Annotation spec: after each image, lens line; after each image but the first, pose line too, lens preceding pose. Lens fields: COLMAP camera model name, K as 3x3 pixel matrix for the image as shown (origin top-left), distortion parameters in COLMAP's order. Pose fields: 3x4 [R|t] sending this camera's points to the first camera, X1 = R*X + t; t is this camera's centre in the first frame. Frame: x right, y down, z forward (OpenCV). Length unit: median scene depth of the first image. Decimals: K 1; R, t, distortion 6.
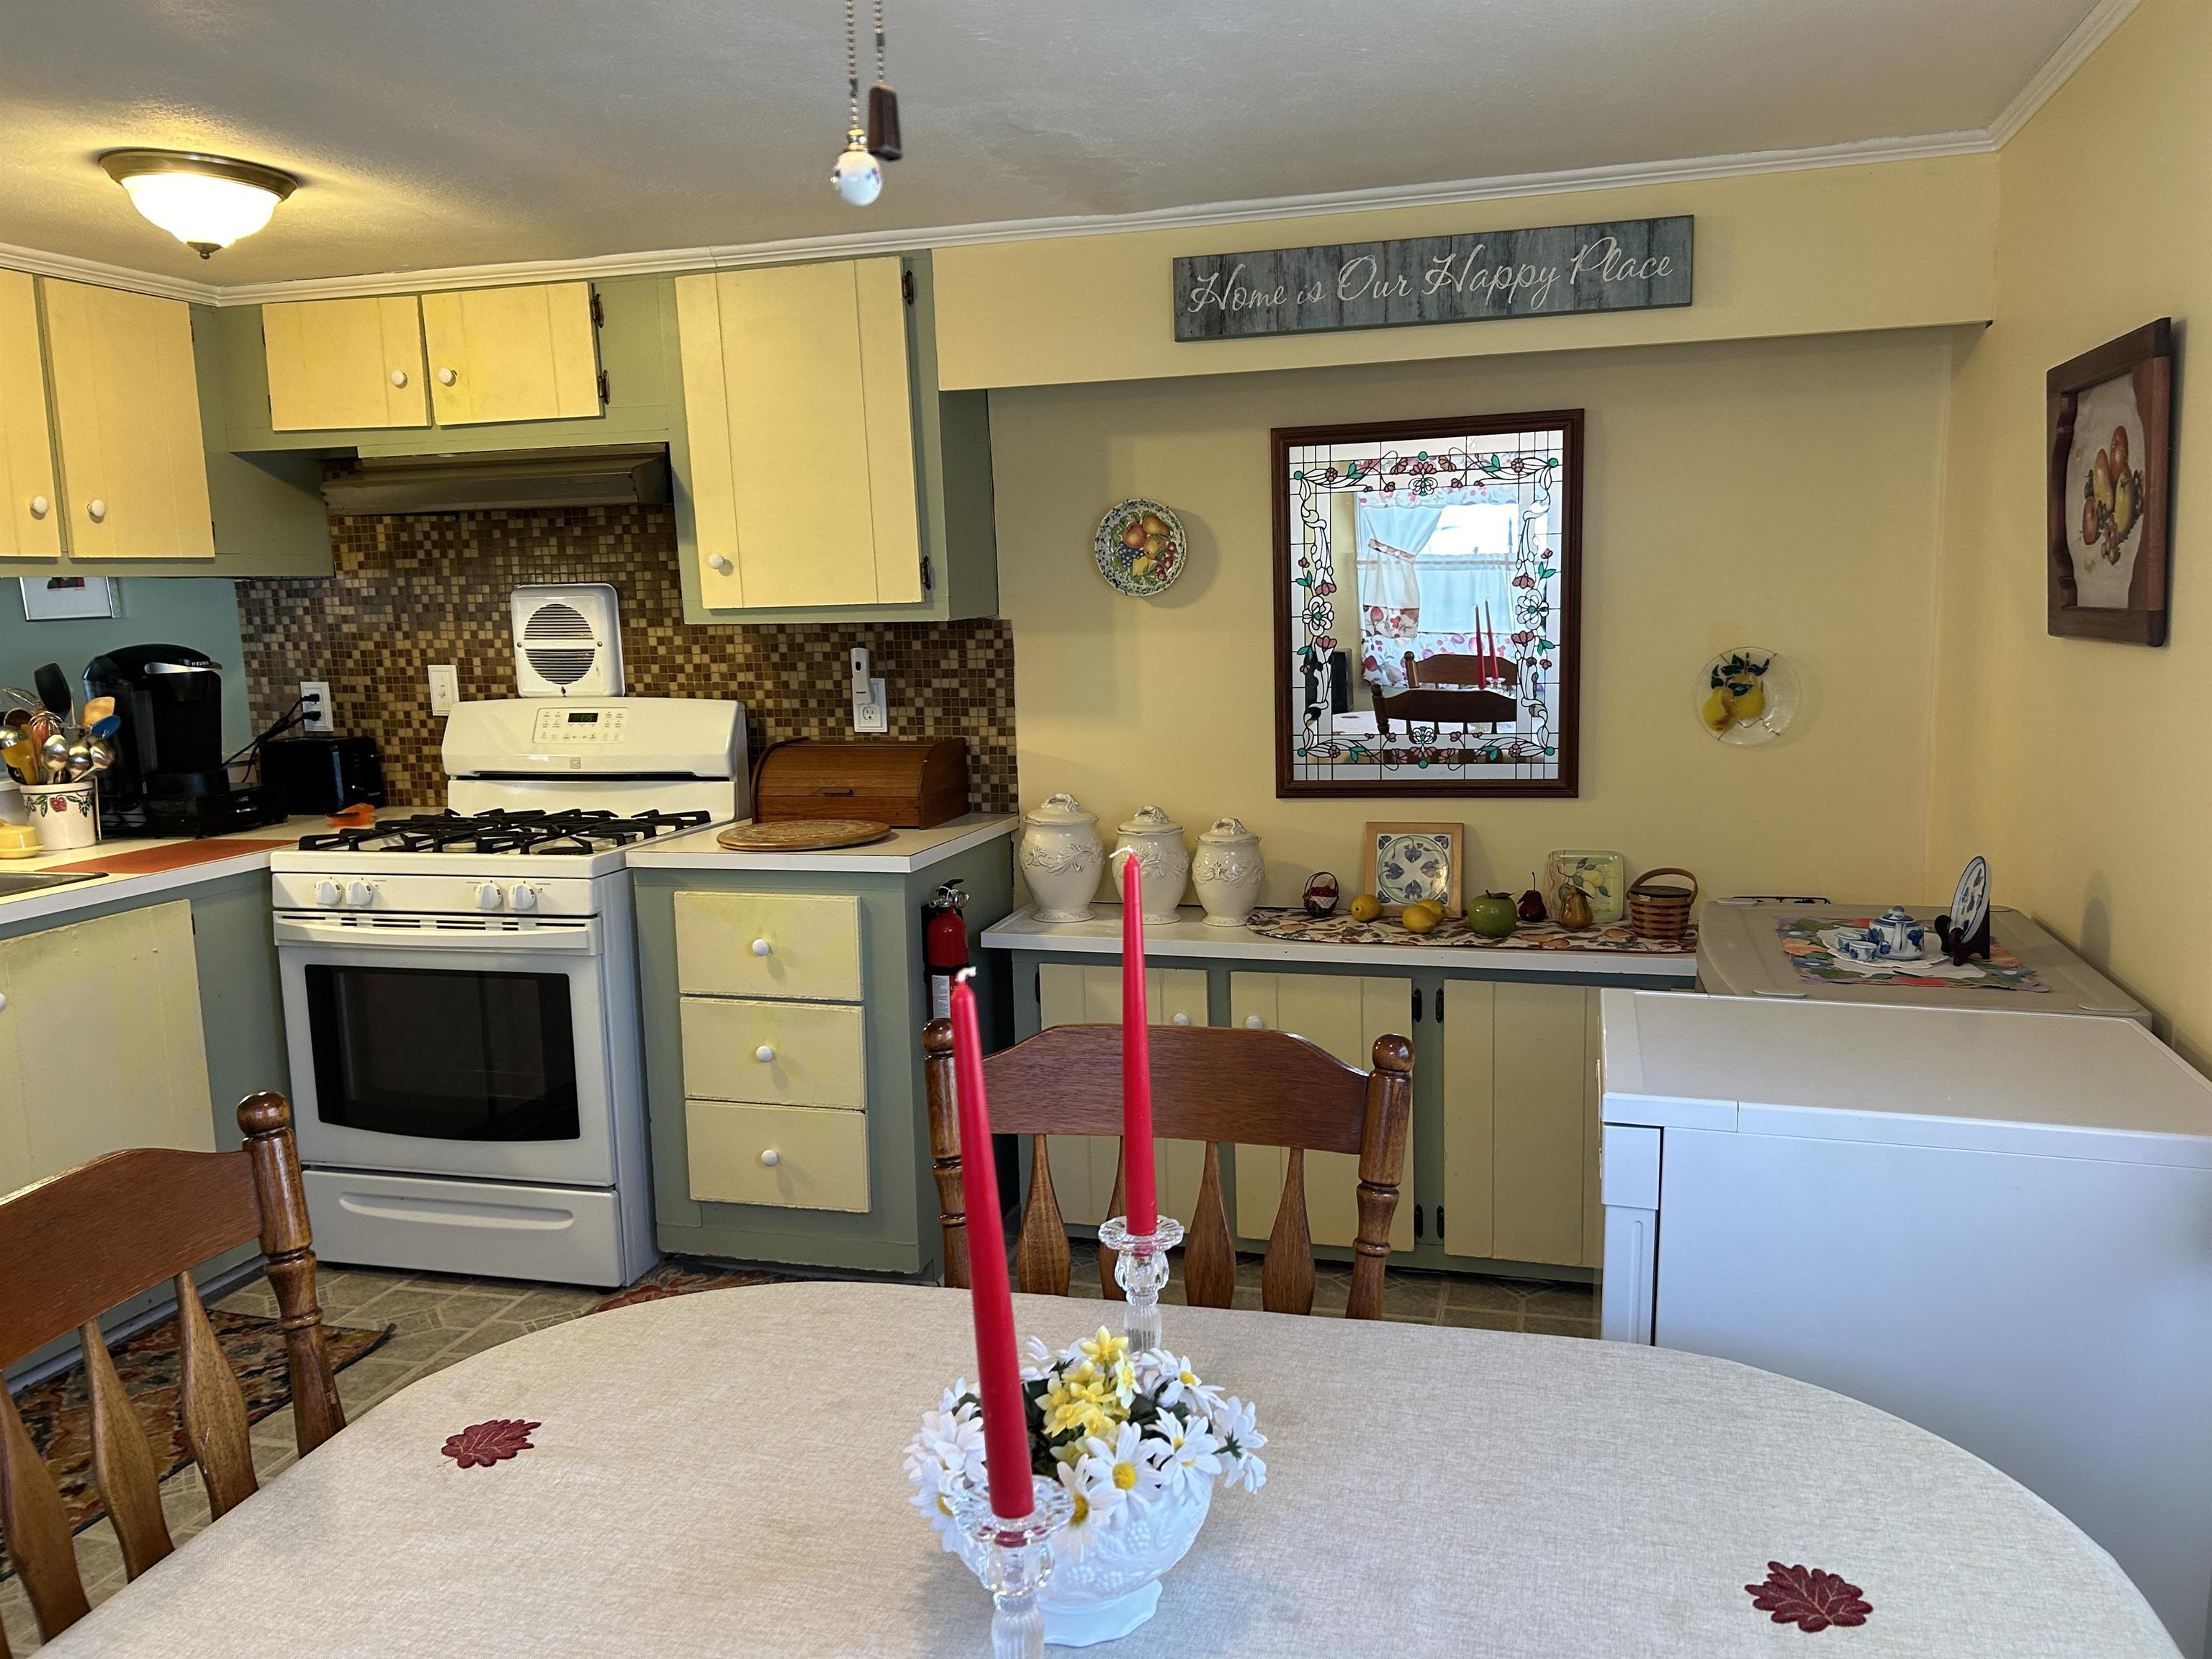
lens RADIAL K [[1671.0, 0, 1123.7], [0, 1671.0, 827.0], [0, 0, 1]] dist [0.053374, -0.052890]
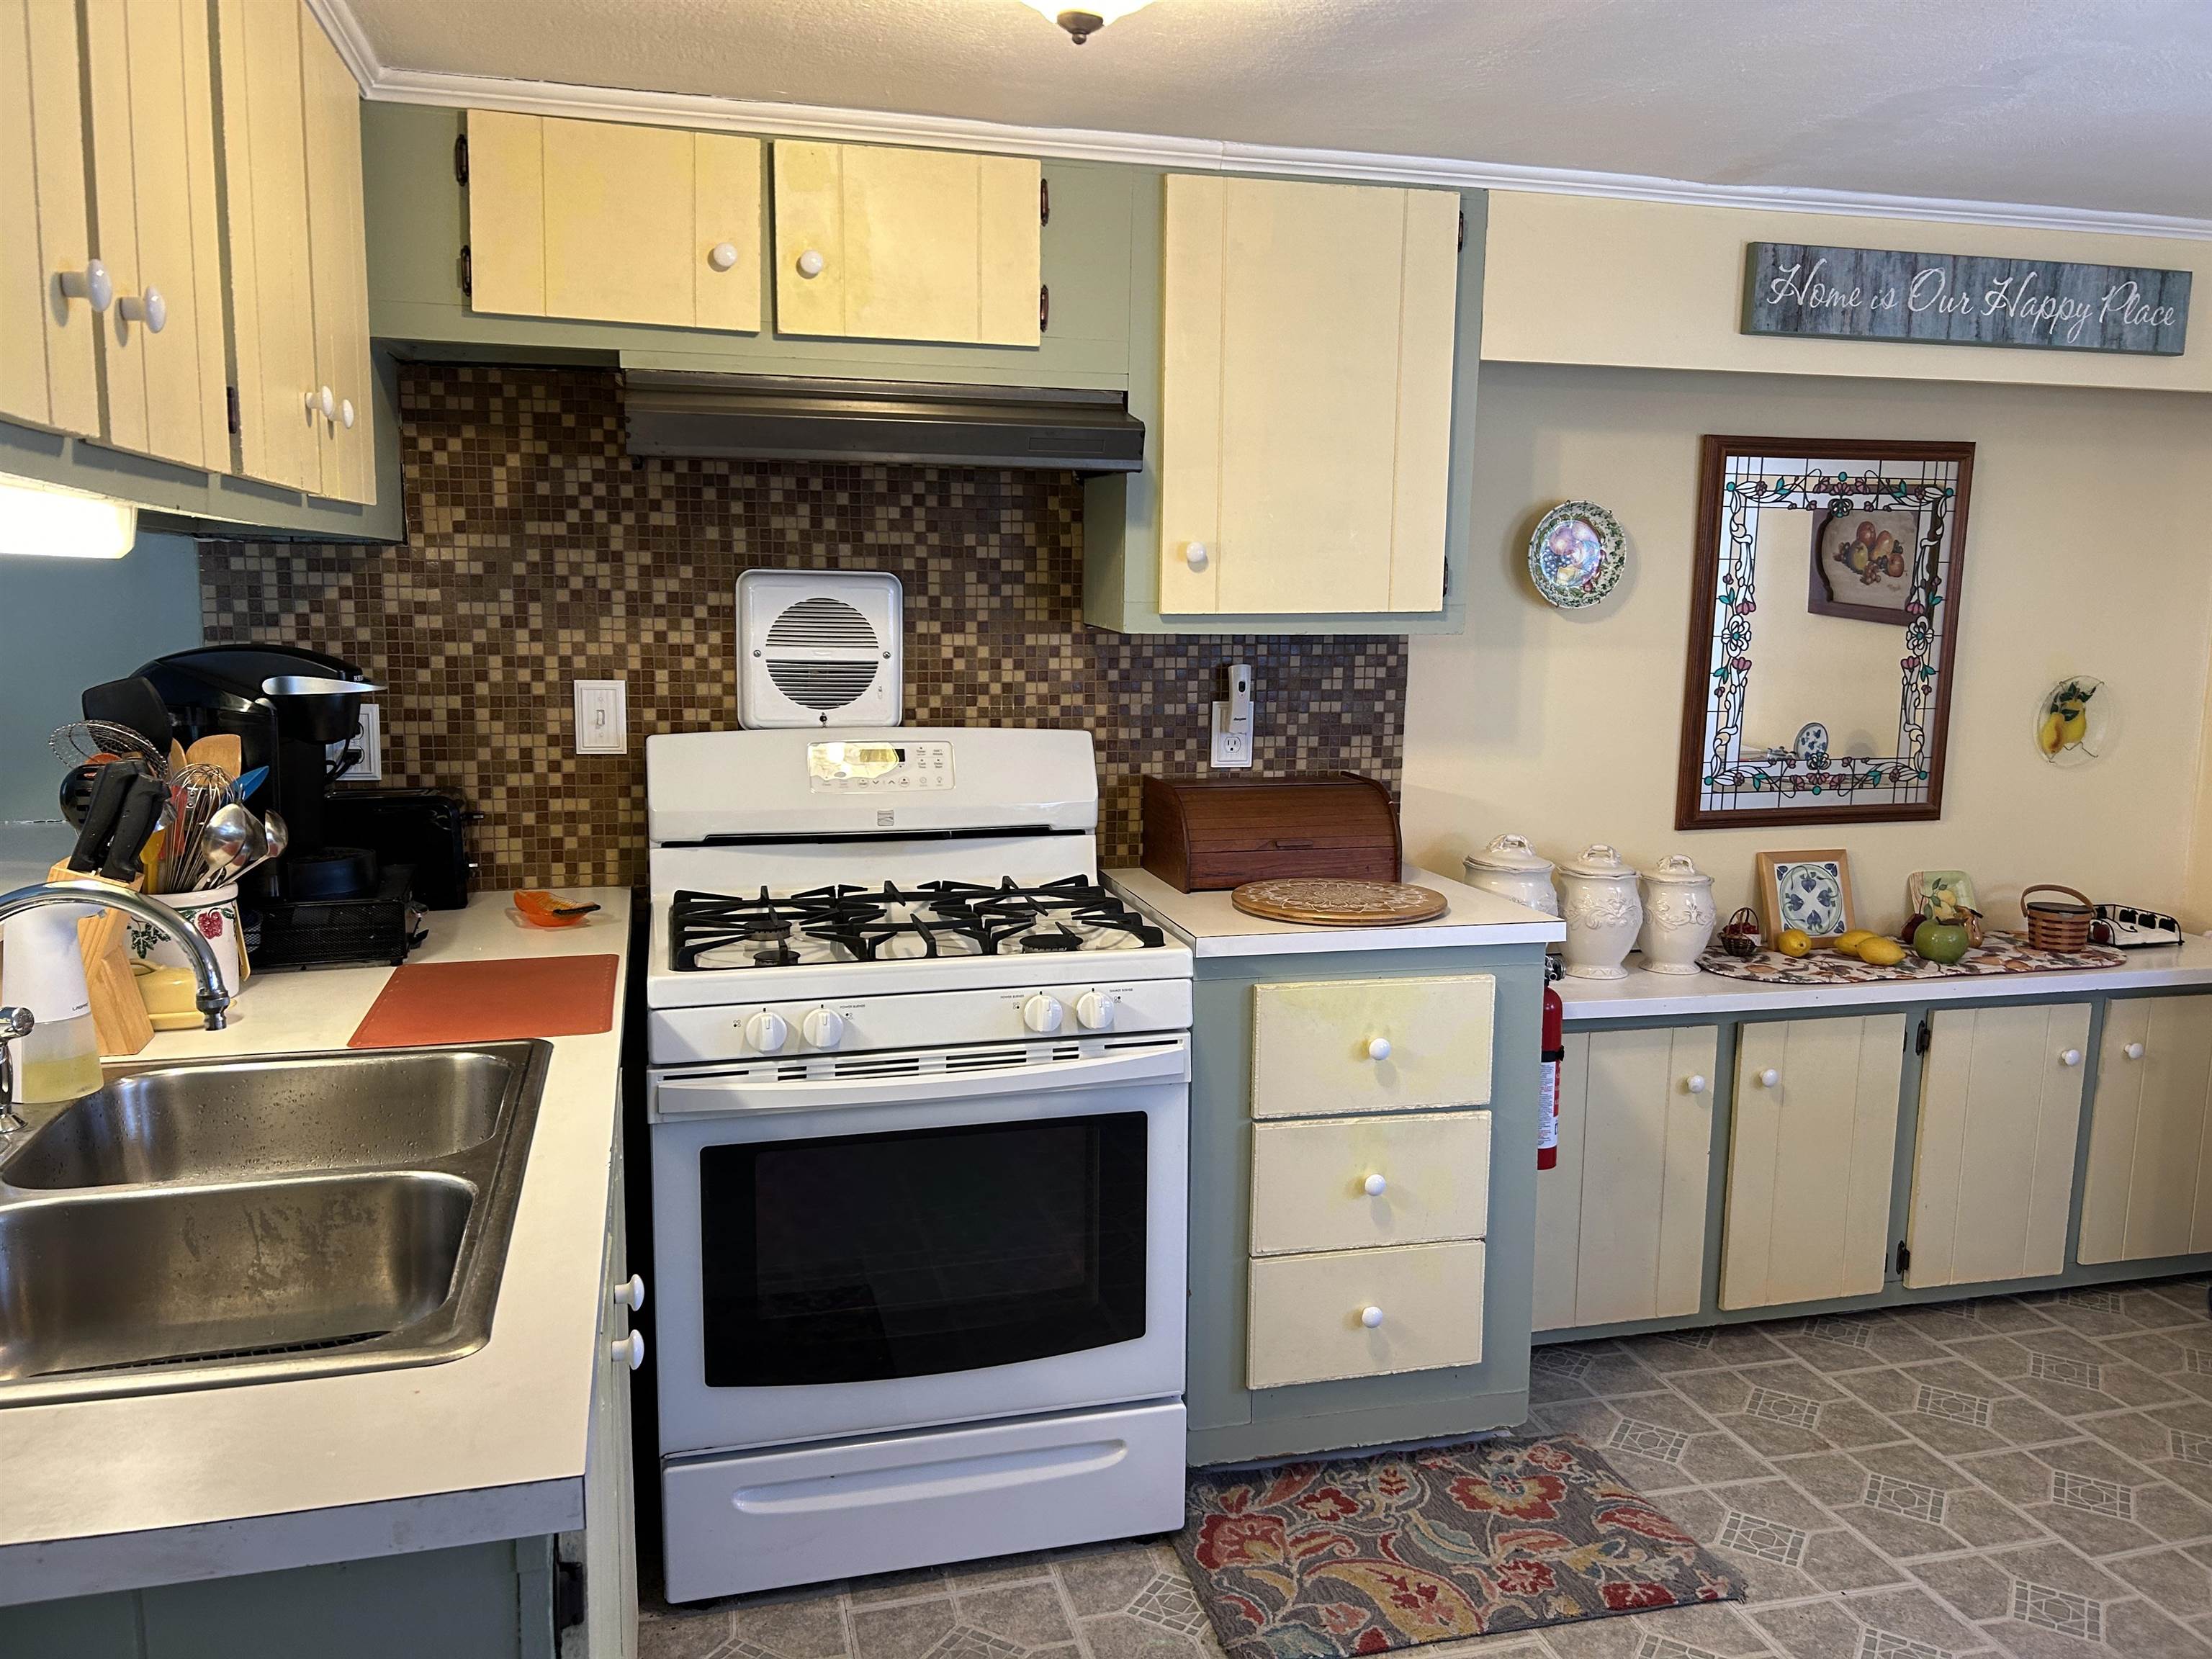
lens RADIAL K [[1671.0, 0, 1115.0], [0, 1671.0, 812.1], [0, 0, 1]] dist [0.053374, -0.052890]
pose [[0.860486, -0.032975, 0.508407, -0.671799], [0.038144, 0.999272, 0.000253, -0.040938], [-0.508045, 0.019175, 0.861117, 0.362775]]
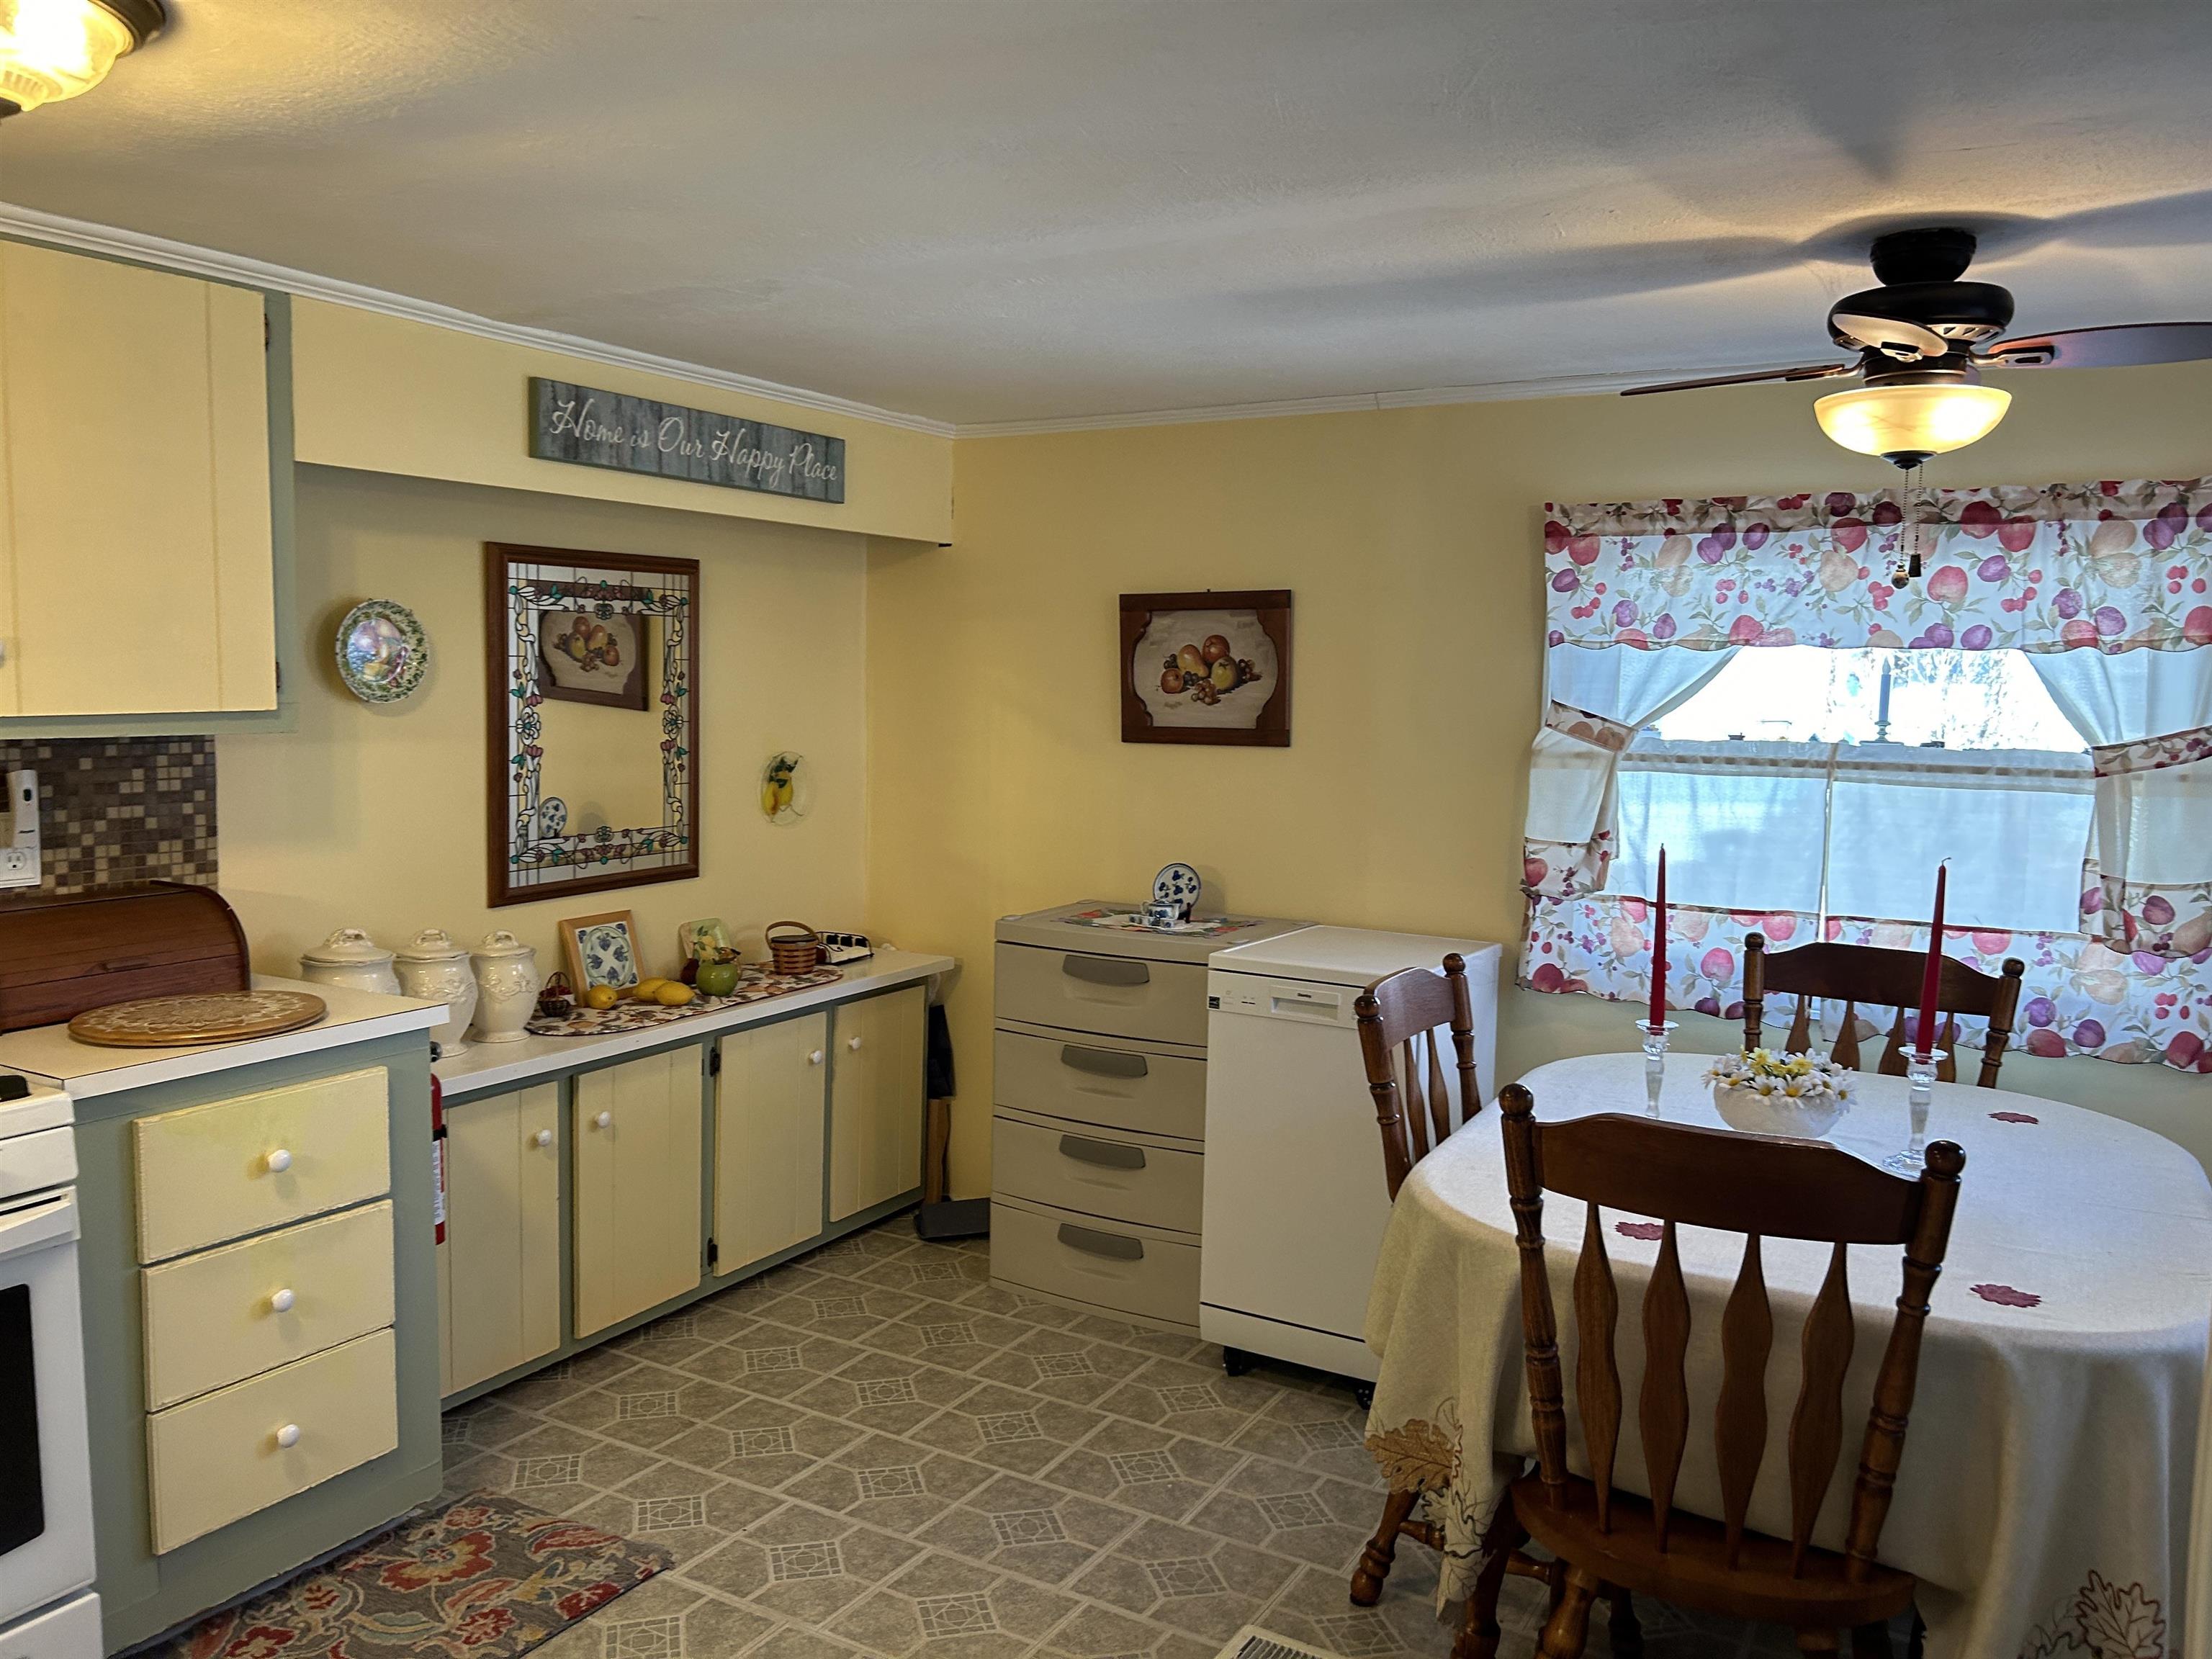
lens RADIAL K [[1671.0, 0, 1090.7], [0, 1671.0, 840.9], [0, 0, 1]] dist [0.053374, -0.052890]
pose [[0.259761, -0.068326, 0.963253, -0.799275], [0.113203, 0.992771, 0.039893, -0.058216], [-0.959015, 0.098681, 0.265618, 0.398744]]
